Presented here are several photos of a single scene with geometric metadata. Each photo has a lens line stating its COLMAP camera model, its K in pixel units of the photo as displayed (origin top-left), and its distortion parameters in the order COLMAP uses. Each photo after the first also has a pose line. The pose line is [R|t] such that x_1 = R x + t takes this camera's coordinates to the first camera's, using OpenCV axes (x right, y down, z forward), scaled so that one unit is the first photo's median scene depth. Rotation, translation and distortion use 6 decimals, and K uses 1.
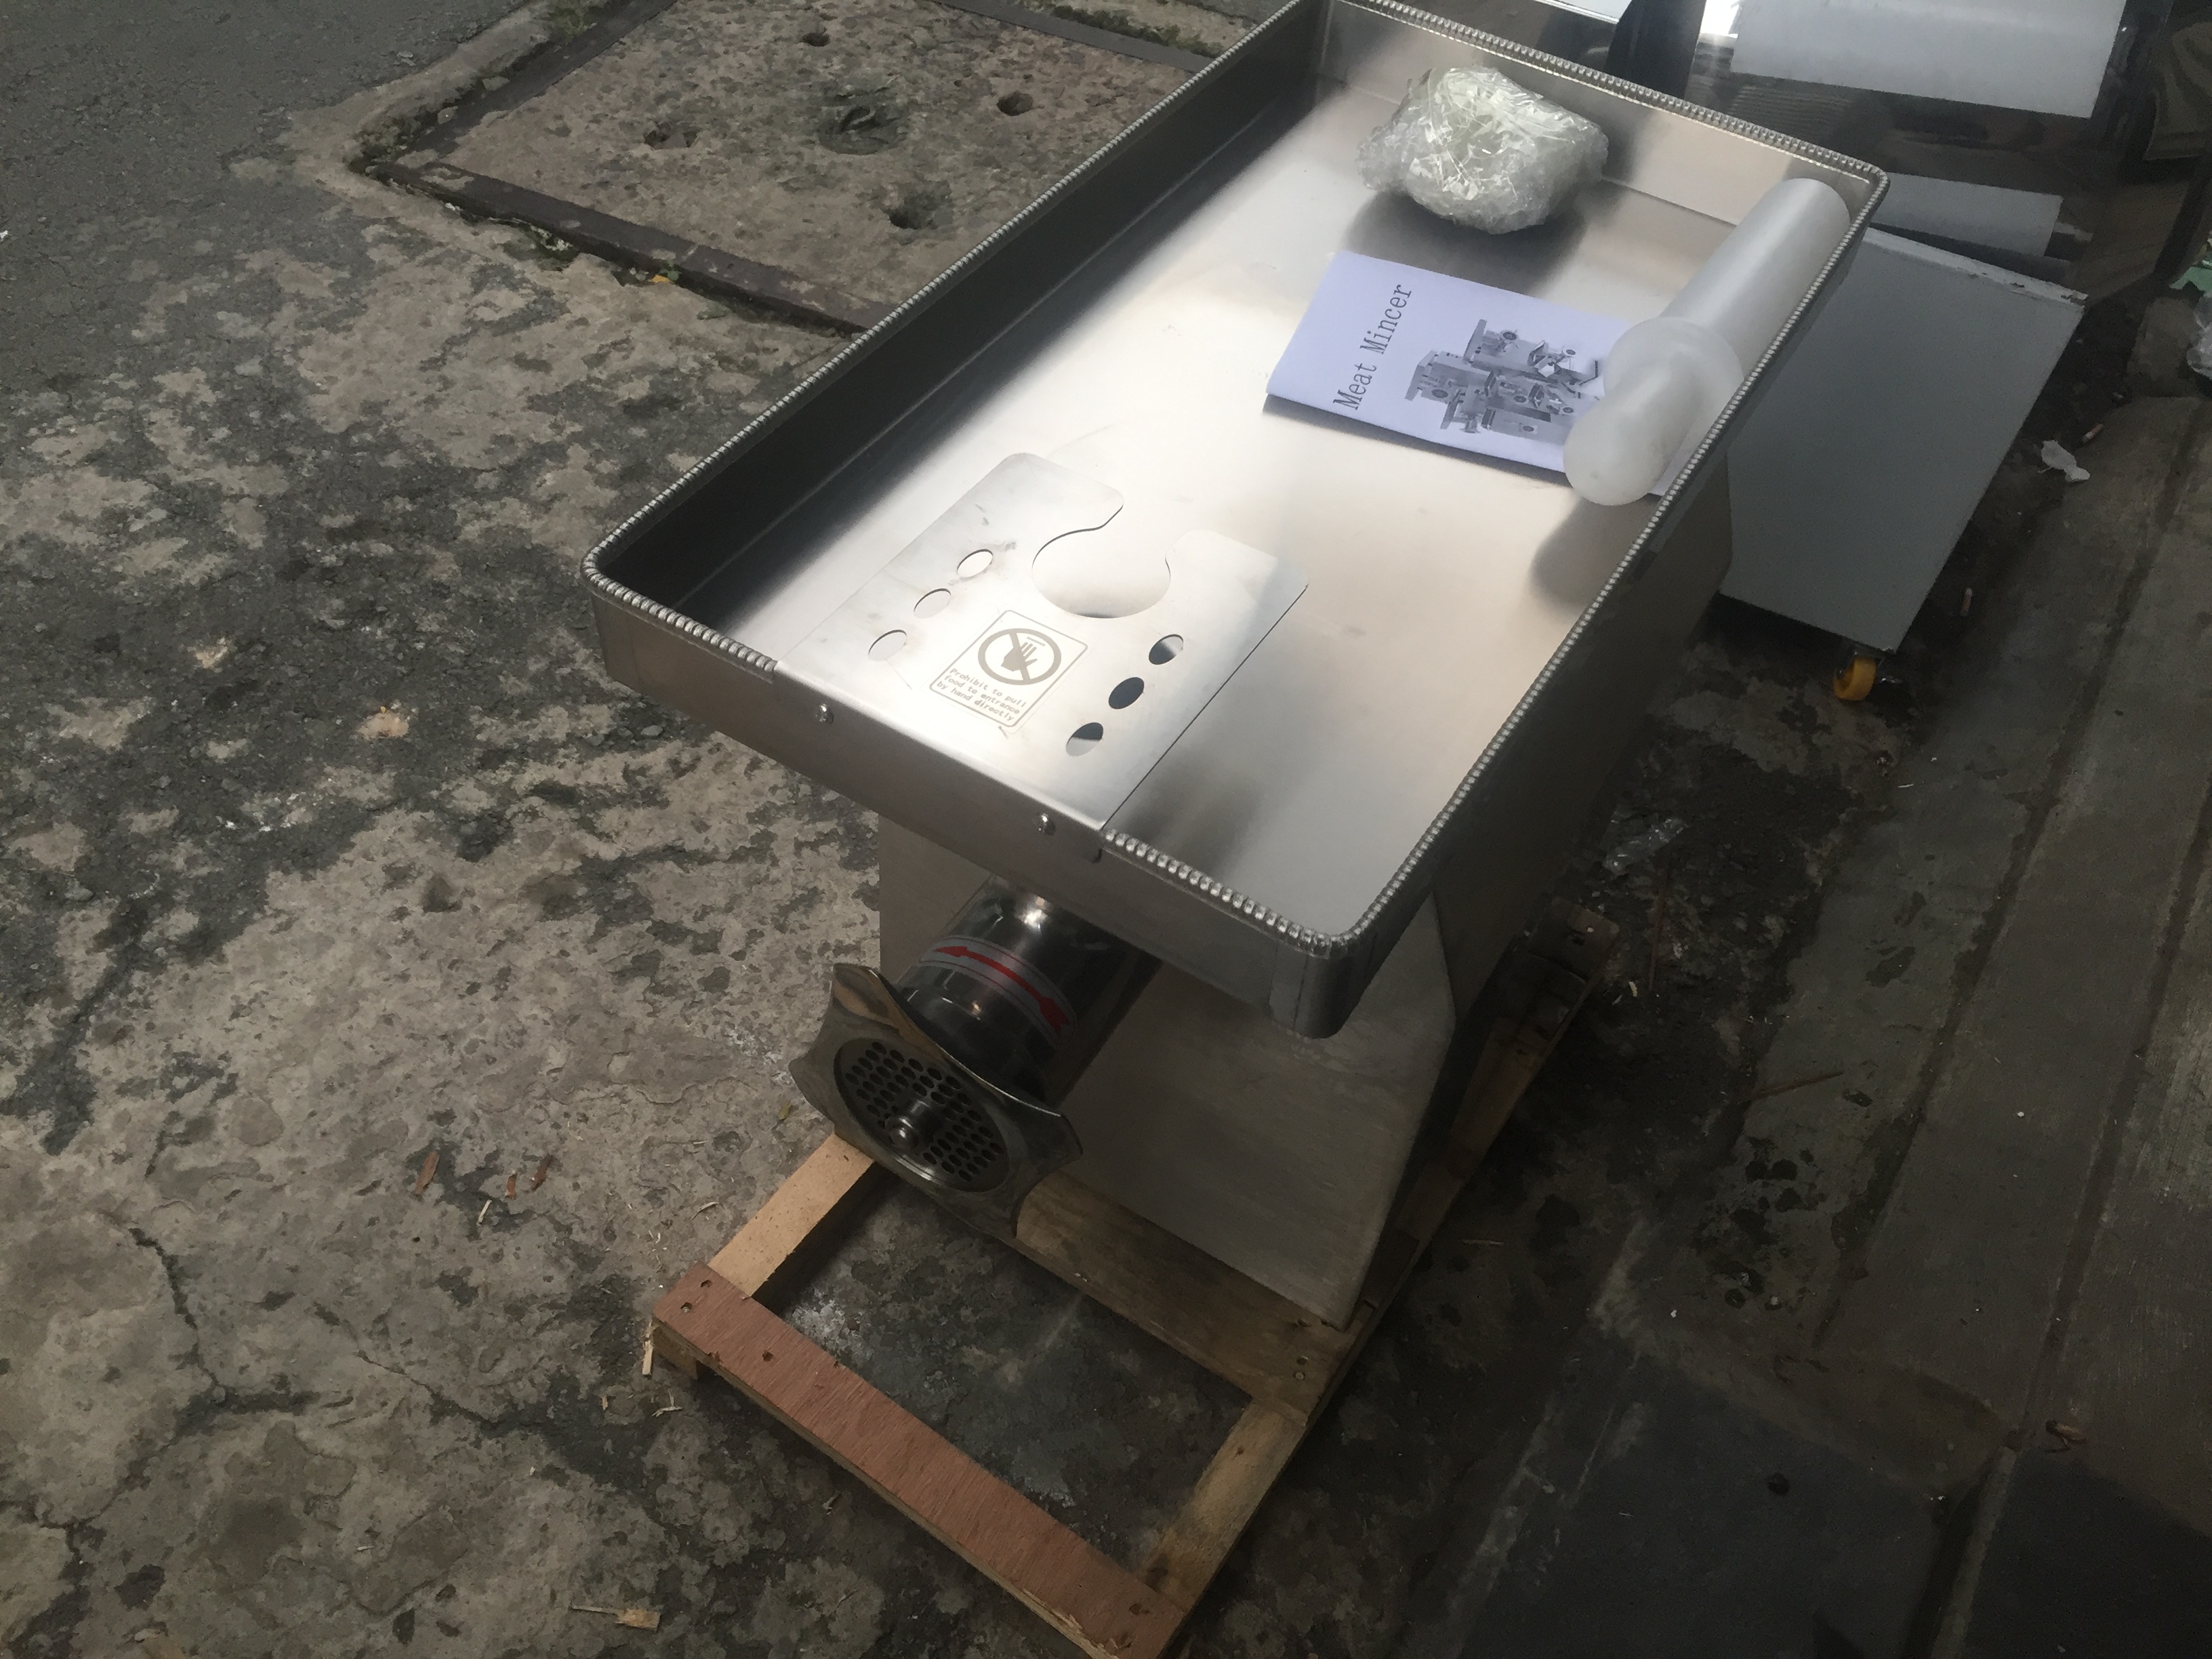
lens RADIAL K [[1902.8, 0, 1107.7], [0, 1902.8, 830.3], [0, 0, 1]] dist [0.075402, -0.118124]
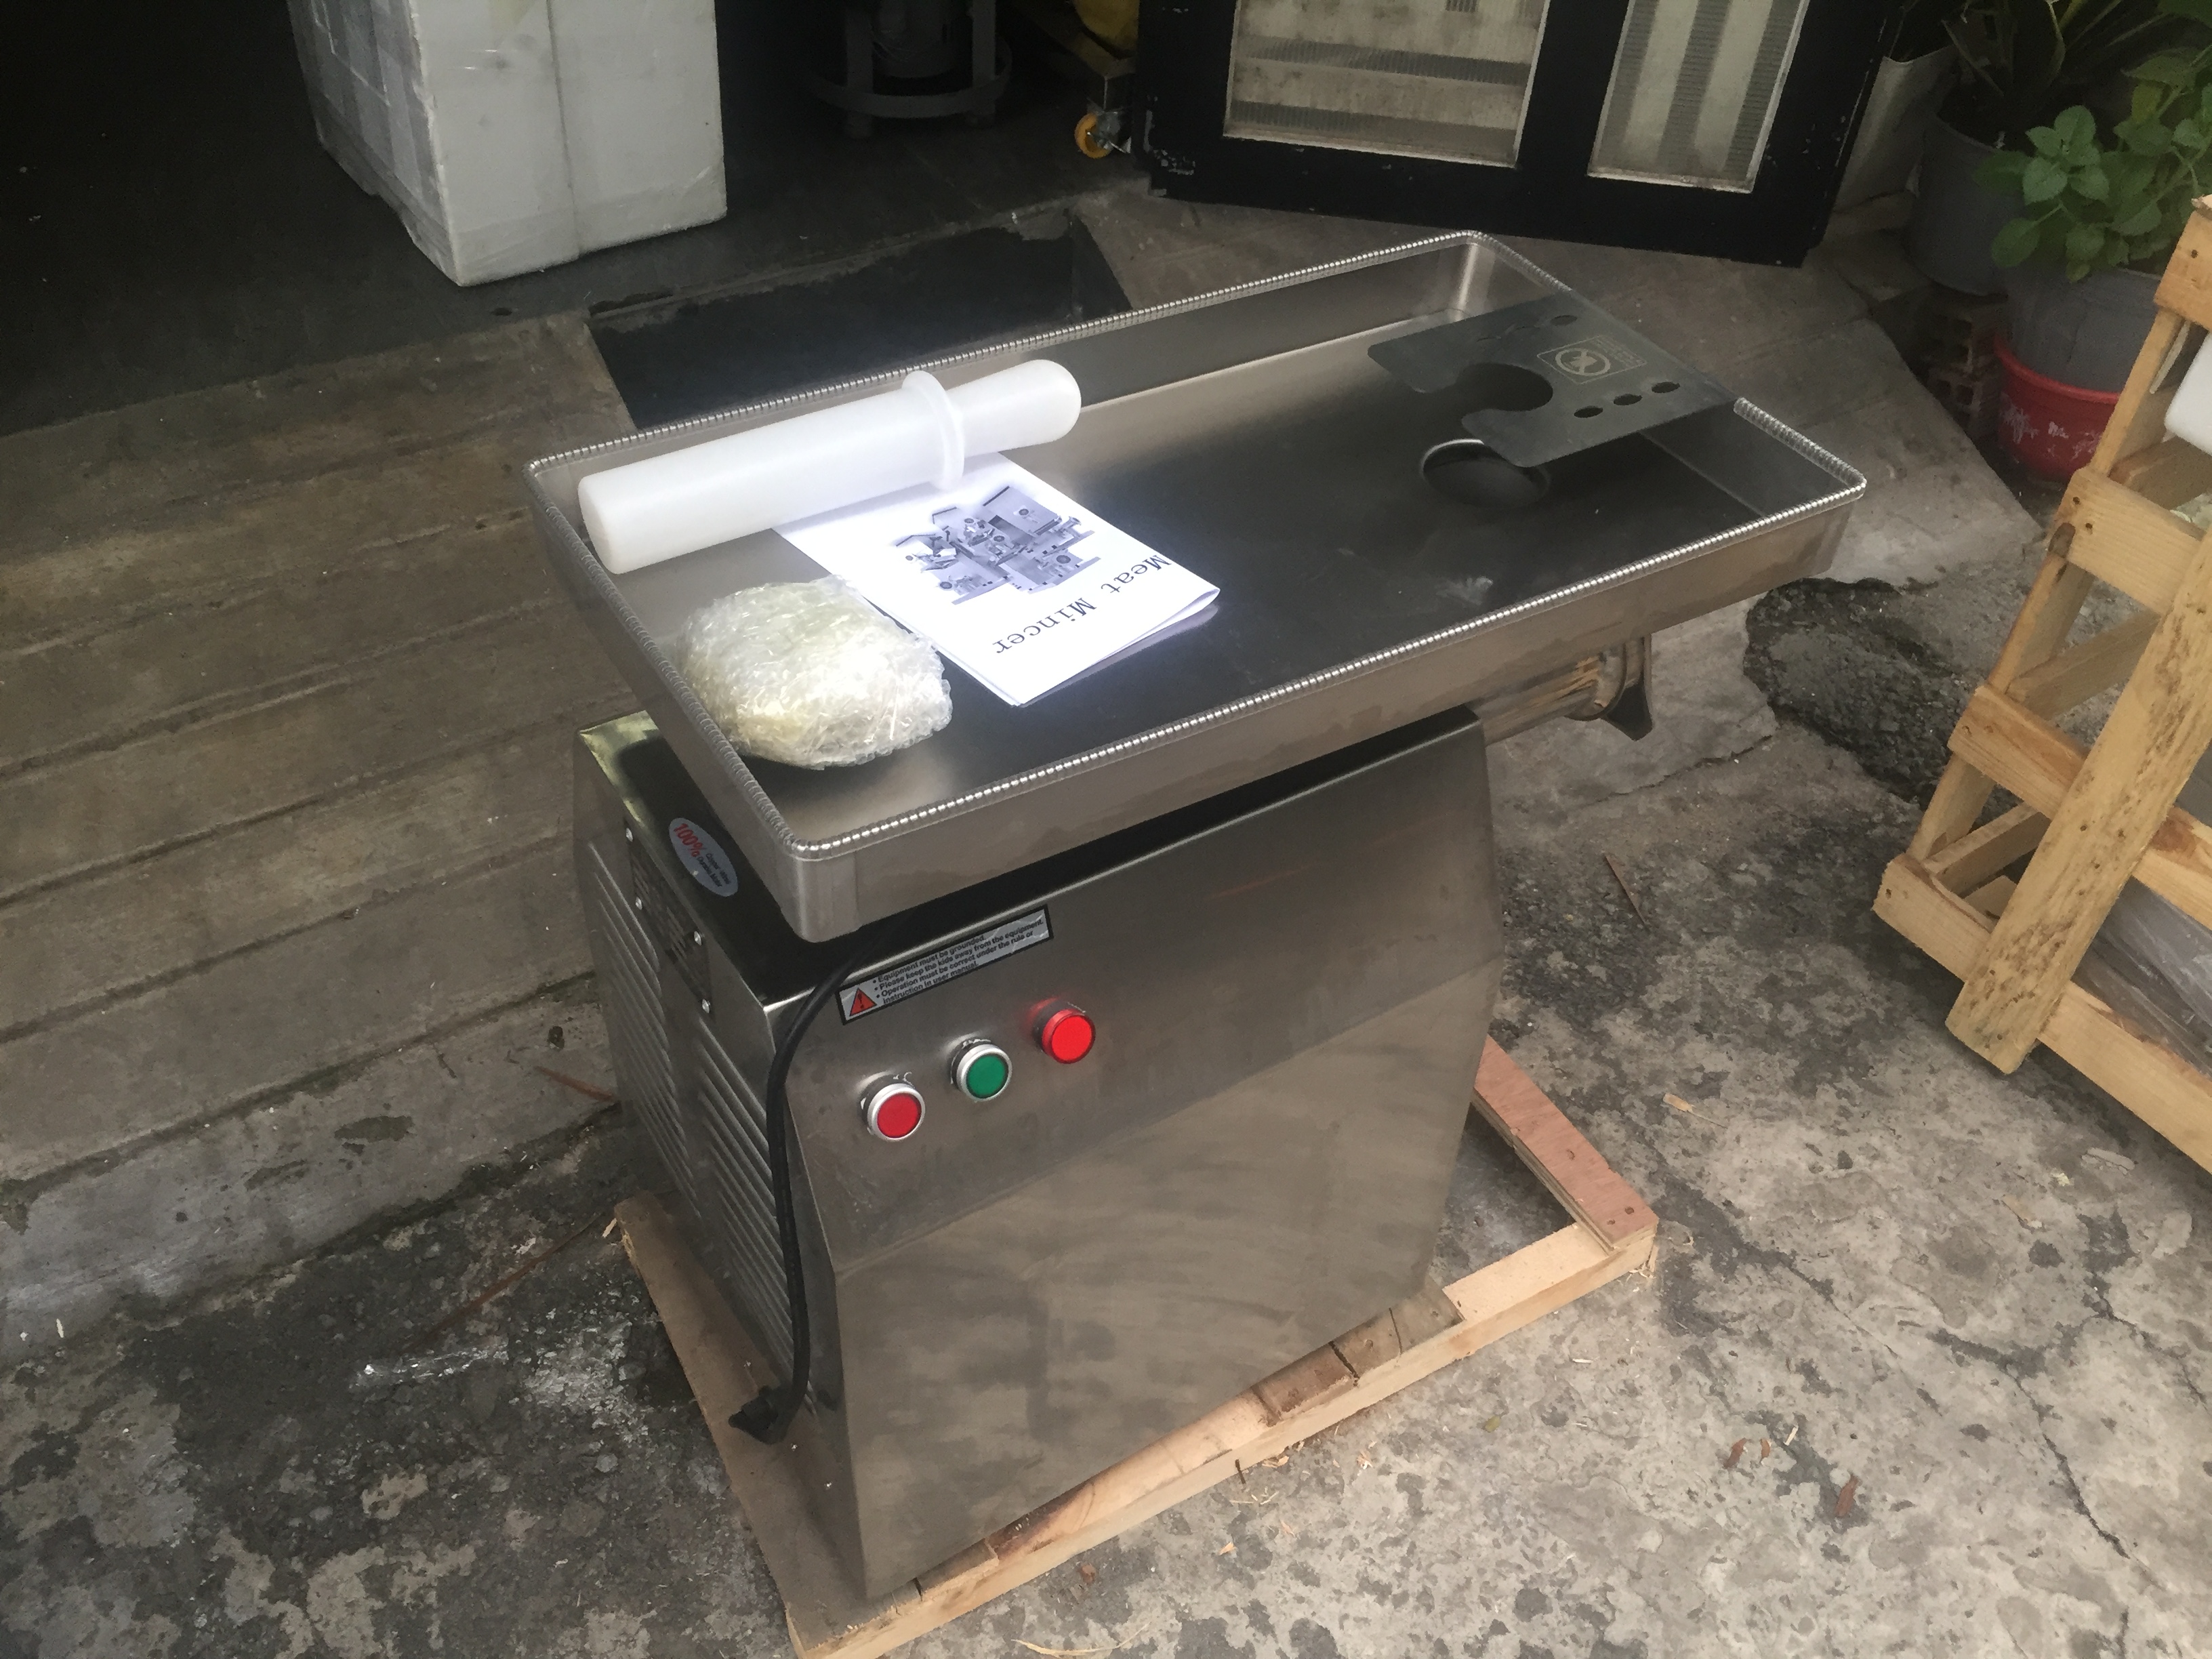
lens RADIAL K [[1902.8, 0, 1117.0], [0, 1902.8, 835.2], [0, 0, 1]] dist [0.075402, -0.118124]
pose [[-0.886363, -0.386145, 0.255448, -0.126718], [0.261600, 0.037532, 0.964446, -0.828093], [-0.382004, 0.921674, 0.067748, 0.691134]]
